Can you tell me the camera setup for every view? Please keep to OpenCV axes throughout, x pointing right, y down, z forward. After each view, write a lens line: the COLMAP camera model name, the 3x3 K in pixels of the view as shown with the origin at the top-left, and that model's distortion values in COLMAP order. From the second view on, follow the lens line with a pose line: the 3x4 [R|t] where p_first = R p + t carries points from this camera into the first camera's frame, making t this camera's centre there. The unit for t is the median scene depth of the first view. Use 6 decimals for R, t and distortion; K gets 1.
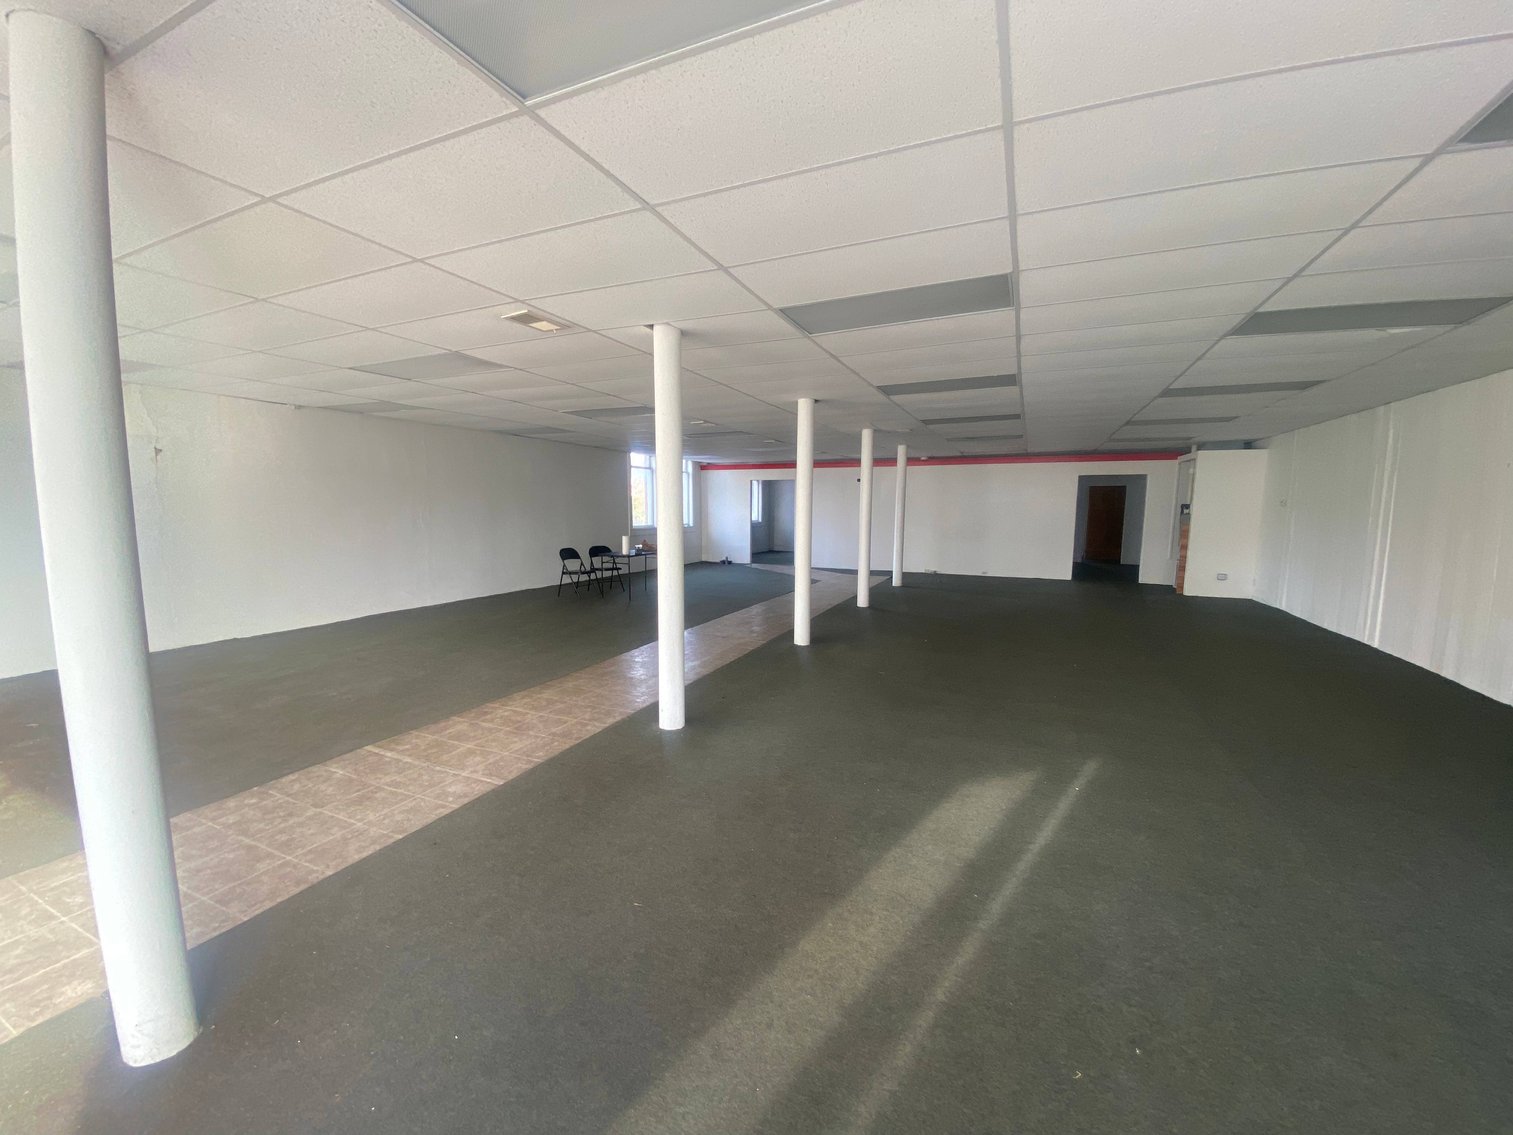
lens RADIAL K [[602.5, 0, 755.5], [0, 602.5, 576.6], [0, 0, 1]] dist [0.024700, -0.012837]
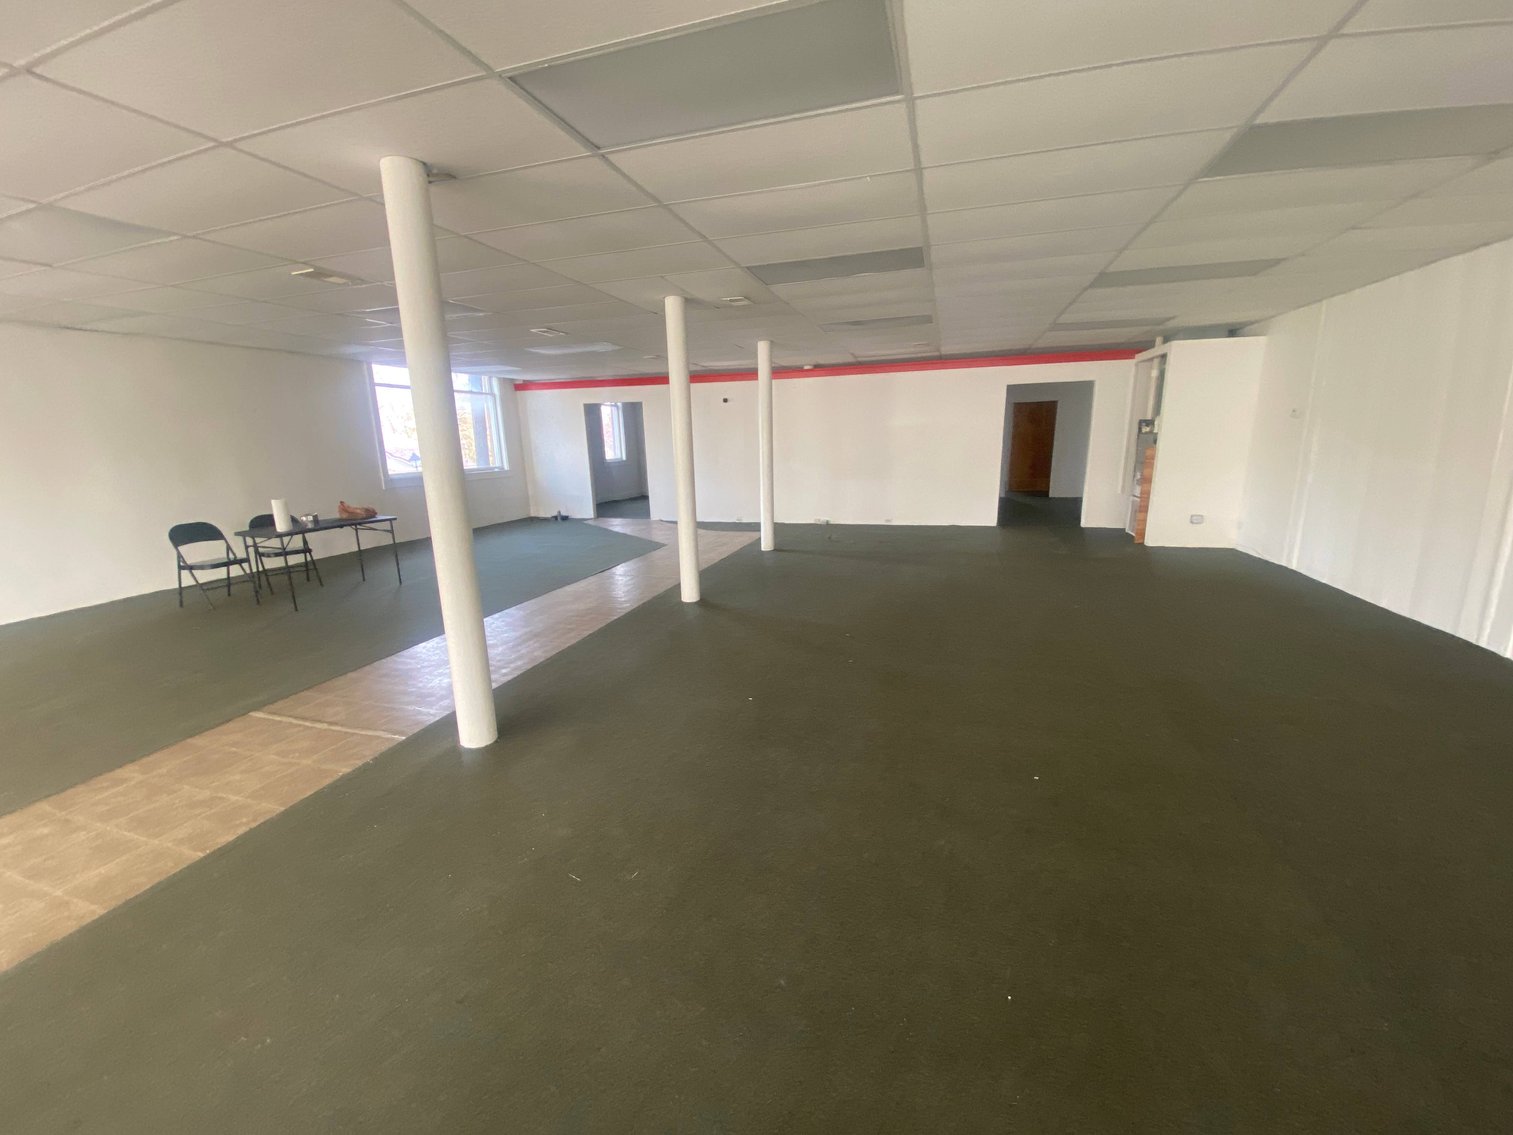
lens RADIAL K [[602.5, 0, 755.5], [0, 602.5, 576.6], [0, 0, 1]] dist [0.024700, -0.012837]
pose [[0.991671, -0.057258, 0.115366, 0.185689], [0.044269, 0.992703, 0.112163, -0.044624], [-0.120946, -0.106122, 0.986970, 0.405939]]
